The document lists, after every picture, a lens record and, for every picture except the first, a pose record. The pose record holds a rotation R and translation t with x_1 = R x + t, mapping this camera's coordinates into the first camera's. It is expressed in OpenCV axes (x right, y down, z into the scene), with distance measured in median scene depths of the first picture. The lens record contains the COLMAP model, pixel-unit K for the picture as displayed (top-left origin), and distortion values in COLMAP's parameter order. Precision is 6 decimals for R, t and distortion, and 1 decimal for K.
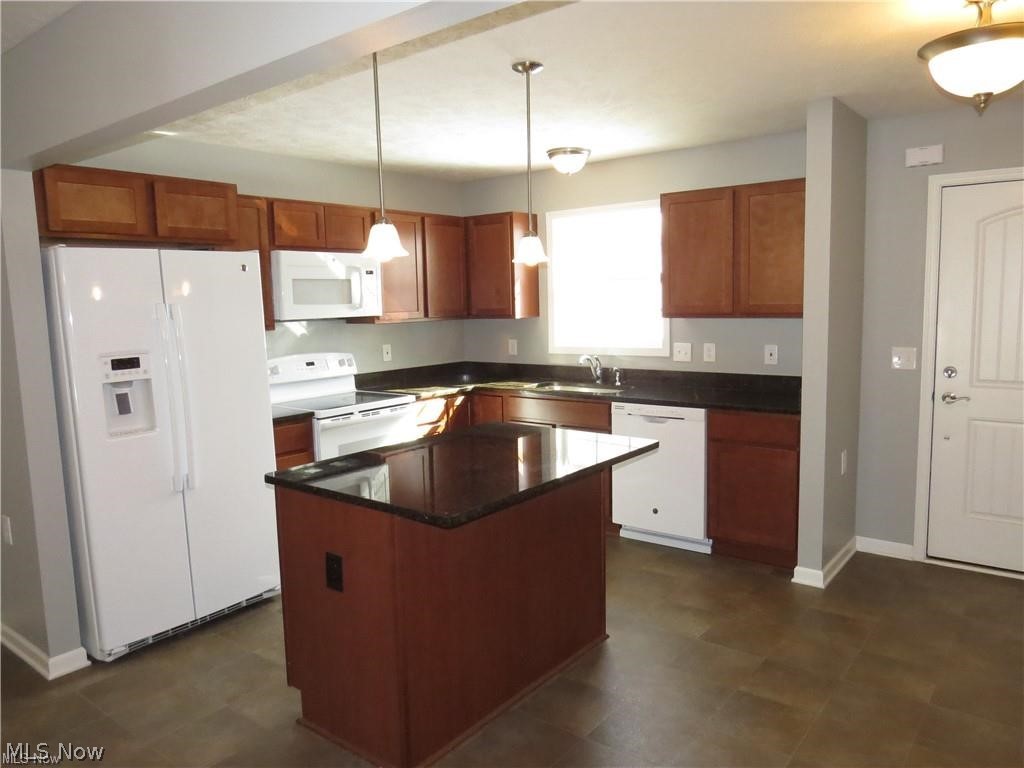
lens RADIAL K [[736.3, 0, 512.0], [0, 736.3, 384.0], [0, 0, 1]] dist [-0.008250, -0.000501]
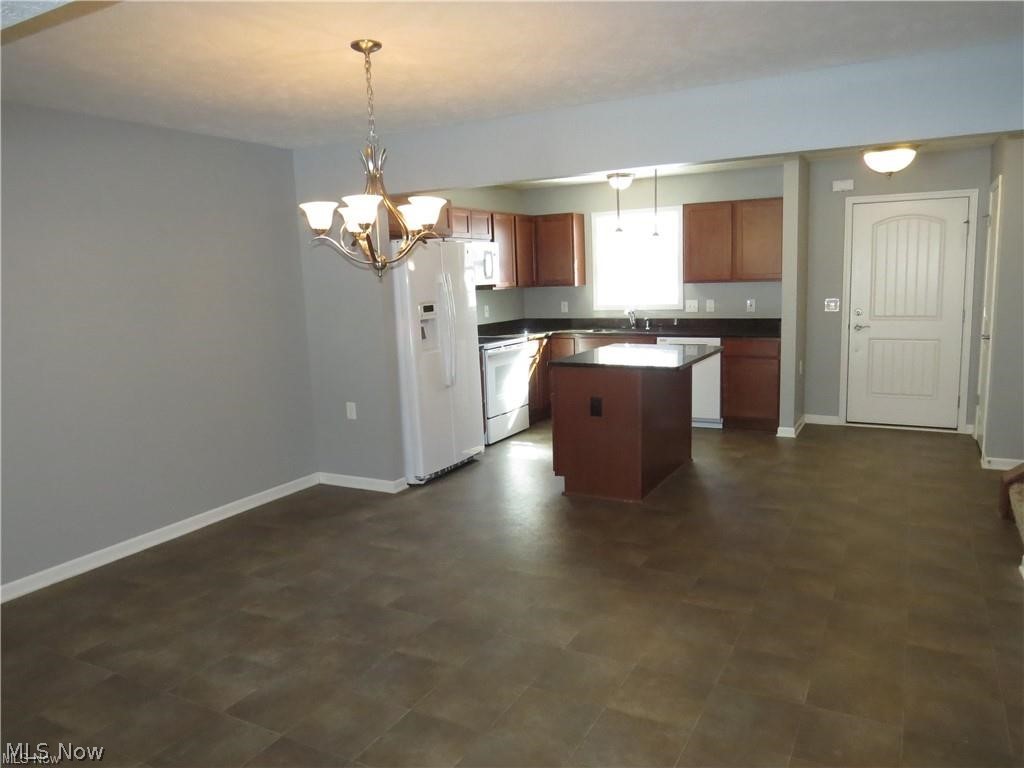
lens RADIAL K [[736.3, 0, 512.0], [0, 736.3, 384.0], [0, 0, 1]] dist [-0.008250, -0.000501]
pose [[0.986461, -0.031267, 0.160985, -0.448532], [0.027369, 0.999277, 0.026376, 0.078151], [-0.161694, -0.021613, 0.986604, -0.526641]]
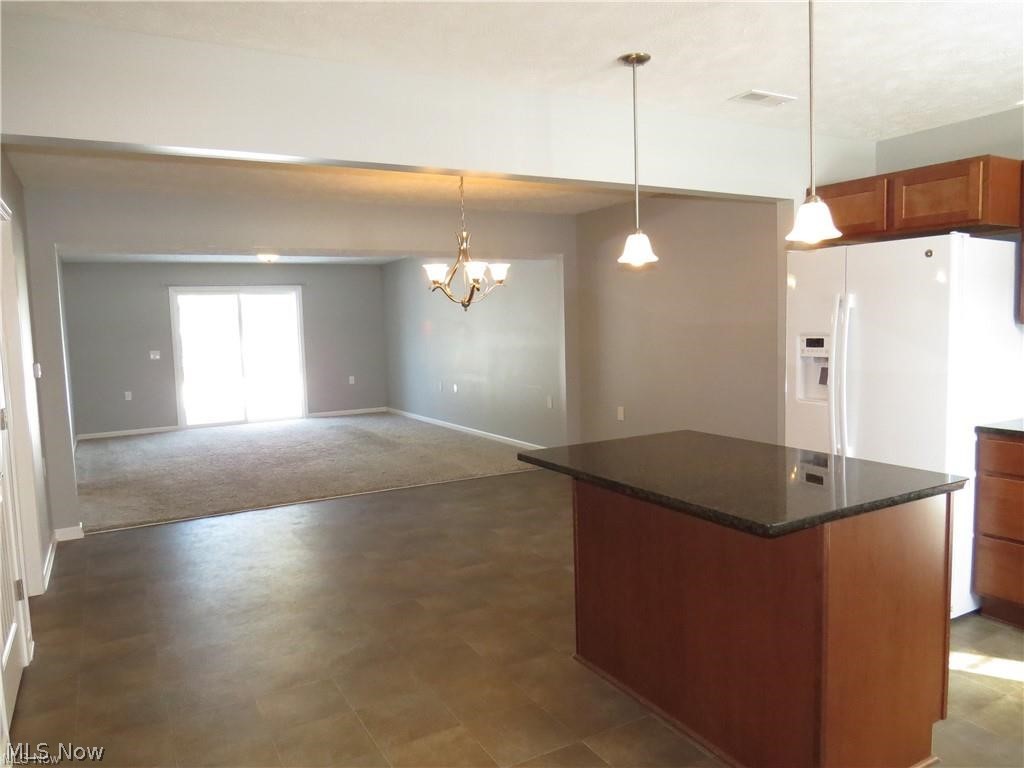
lens RADIAL K [[736.3, 0, 512.0], [0, 736.3, 384.0], [0, 0, 1]] dist [-0.008250, -0.000501]
pose [[-0.375367, 0.120211, -0.919048, 0.587138], [-0.070697, 0.984952, 0.157706, -0.086186], [0.924176, 0.124171, -0.361220, 0.717860]]
